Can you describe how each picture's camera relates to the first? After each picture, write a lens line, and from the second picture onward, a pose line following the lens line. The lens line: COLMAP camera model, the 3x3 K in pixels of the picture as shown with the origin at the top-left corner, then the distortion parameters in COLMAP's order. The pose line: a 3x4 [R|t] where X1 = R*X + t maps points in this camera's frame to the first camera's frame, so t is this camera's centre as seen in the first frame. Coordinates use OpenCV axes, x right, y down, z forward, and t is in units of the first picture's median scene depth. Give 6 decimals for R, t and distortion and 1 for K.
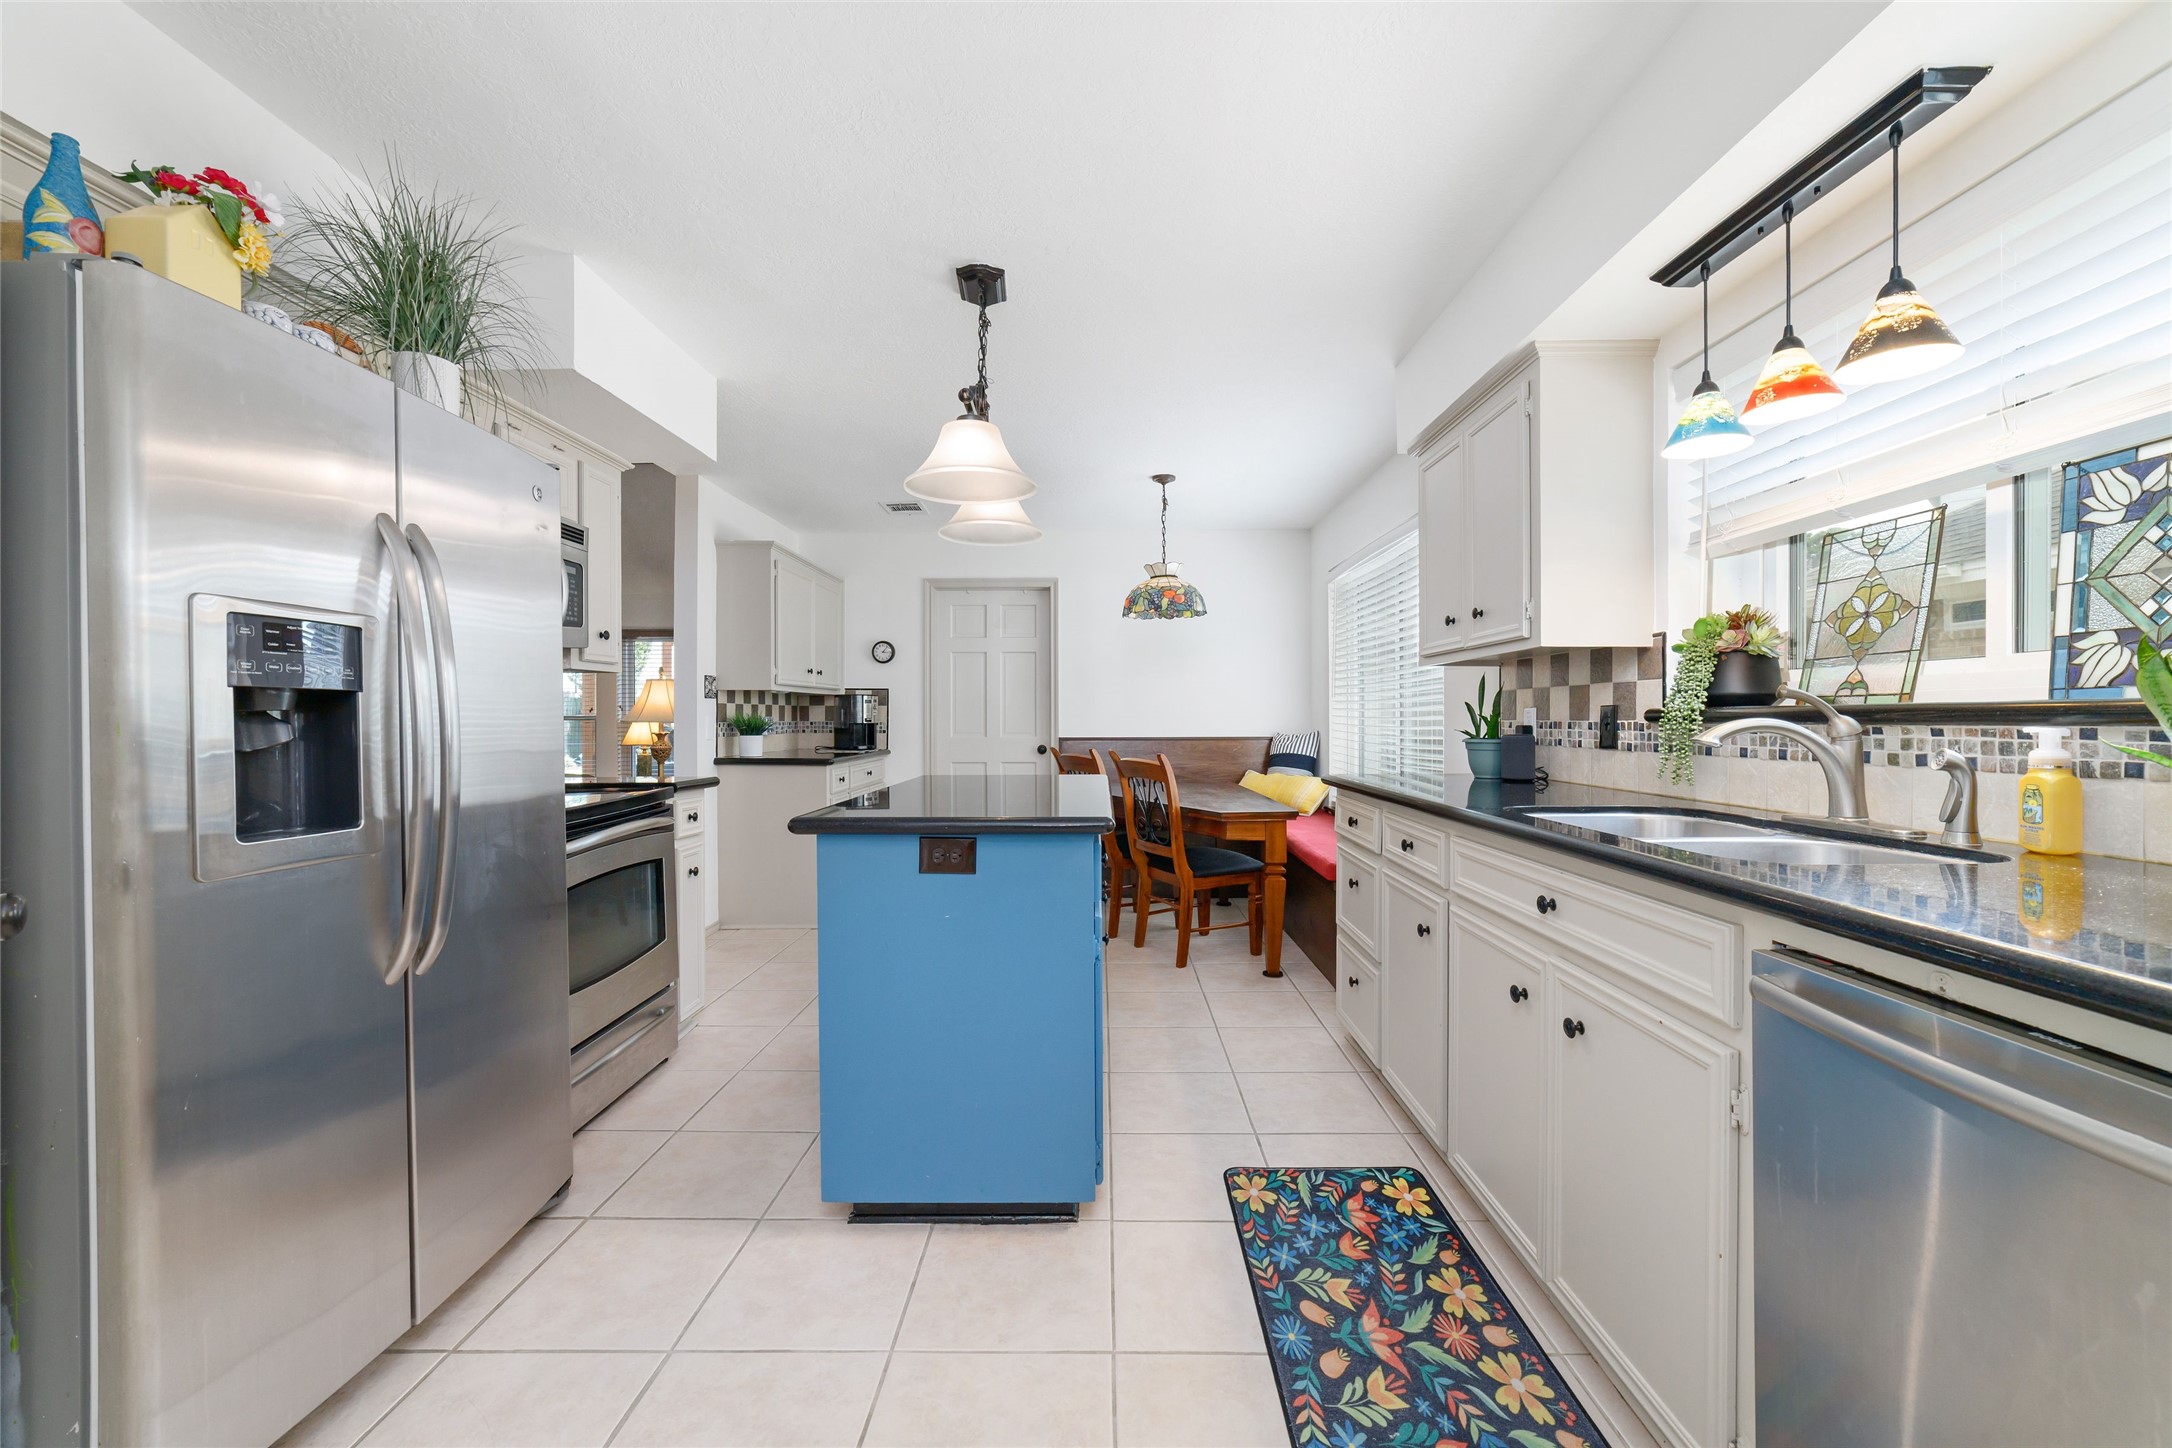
lens RADIAL K [[832.1, 0, 1086.3], [0, 832.1, 725.1], [0, 0, 1]] dist [-0.014279, 0.001329]
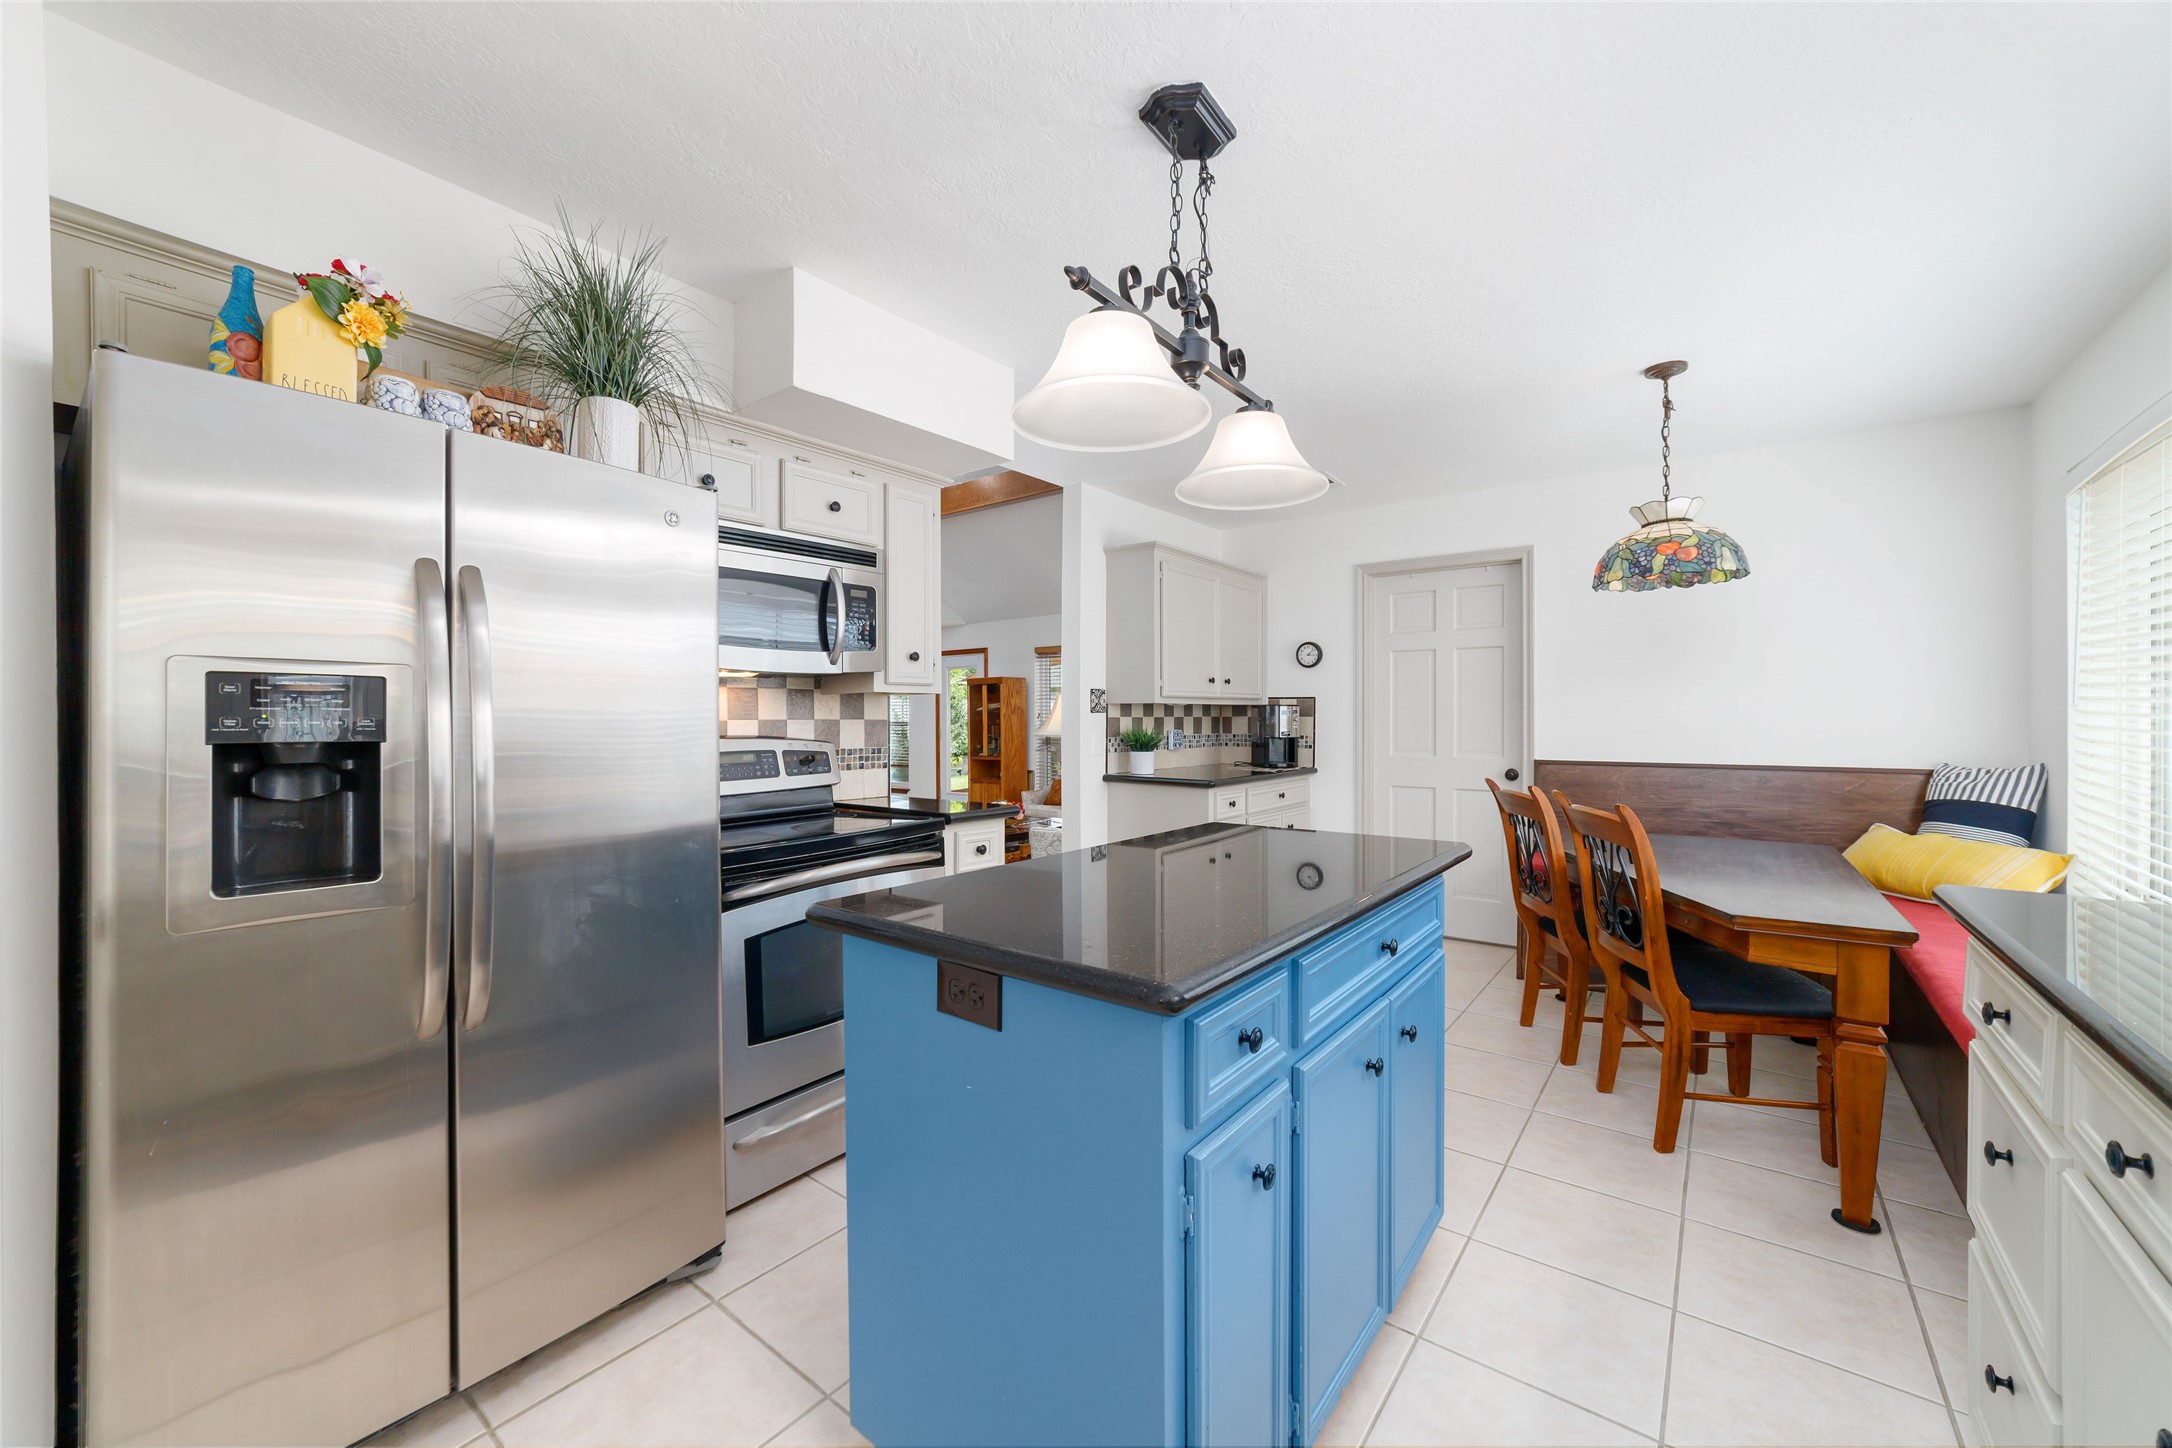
lens RADIAL K [[832.1, 0, 1092.4], [0, 832.1, 722.4], [0, 0, 1]] dist [-0.014279, 0.001329]
pose [[0.800701, 0.004523, -0.599047, 0.117072], [-0.005394, 0.999985, 0.000340, -0.020660], [0.599040, 0.002959, 0.800714, 0.215180]]
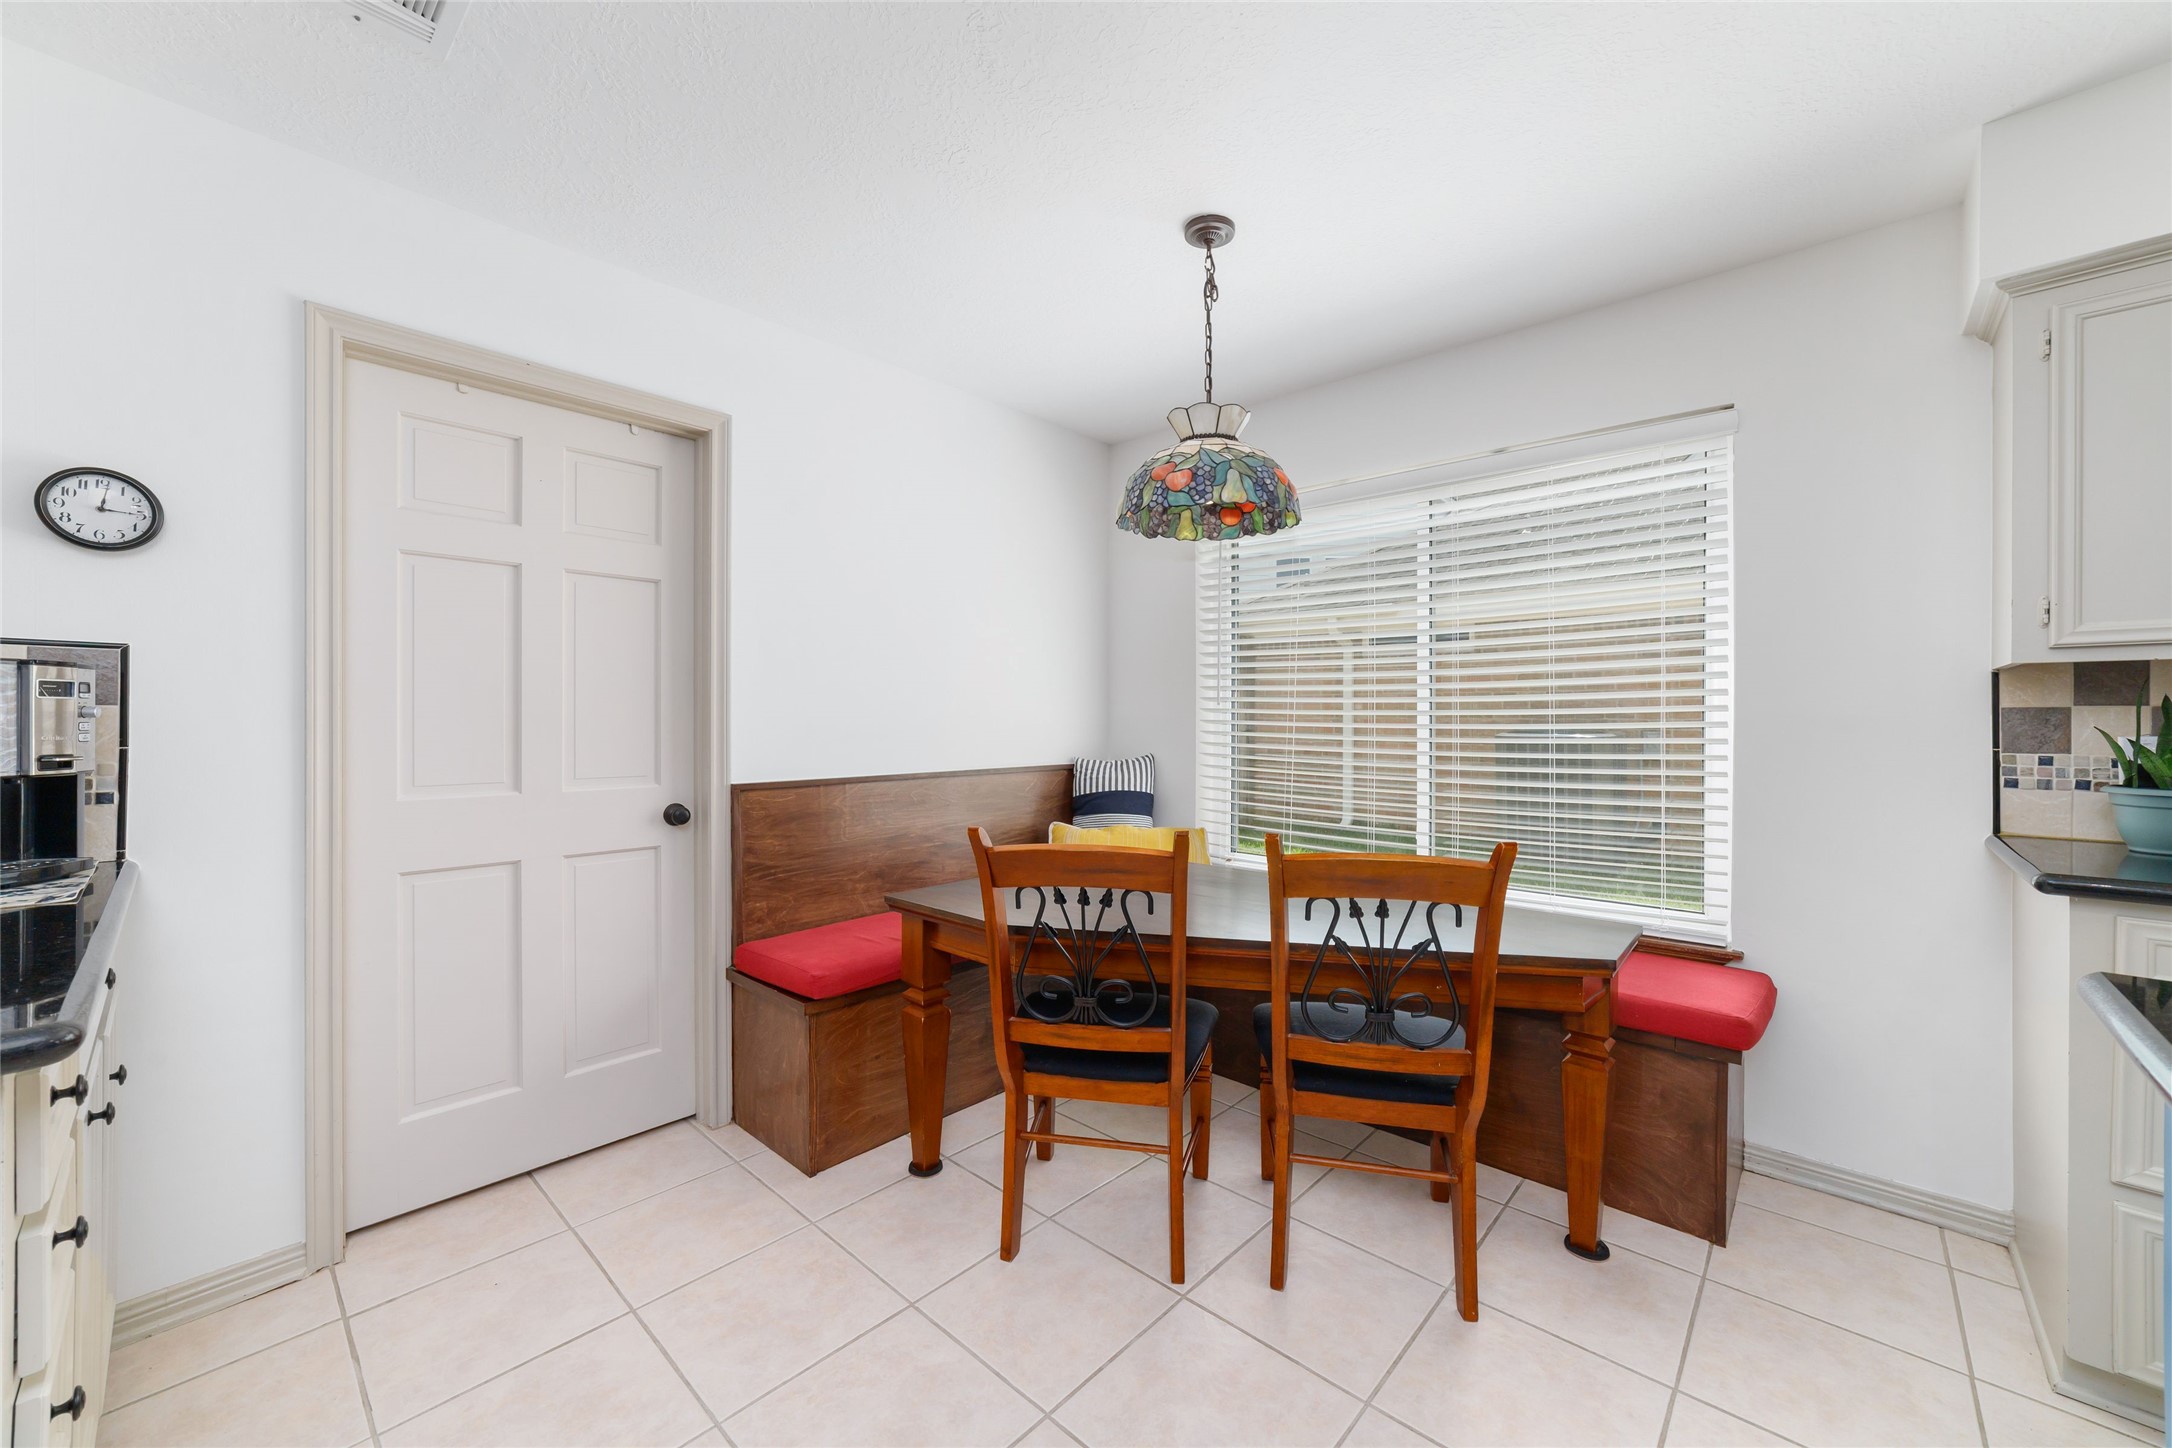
lens RADIAL K [[832.1, 0, 1081.9], [0, 832.1, 719.7], [0, 0, 1]] dist [-0.014279, 0.001329]
pose [[0.660137, 0.003372, 0.751138, -0.290517], [-0.000478, 0.999992, -0.004069, -0.021162], [-0.751145, 0.002327, 0.660133, 0.716299]]
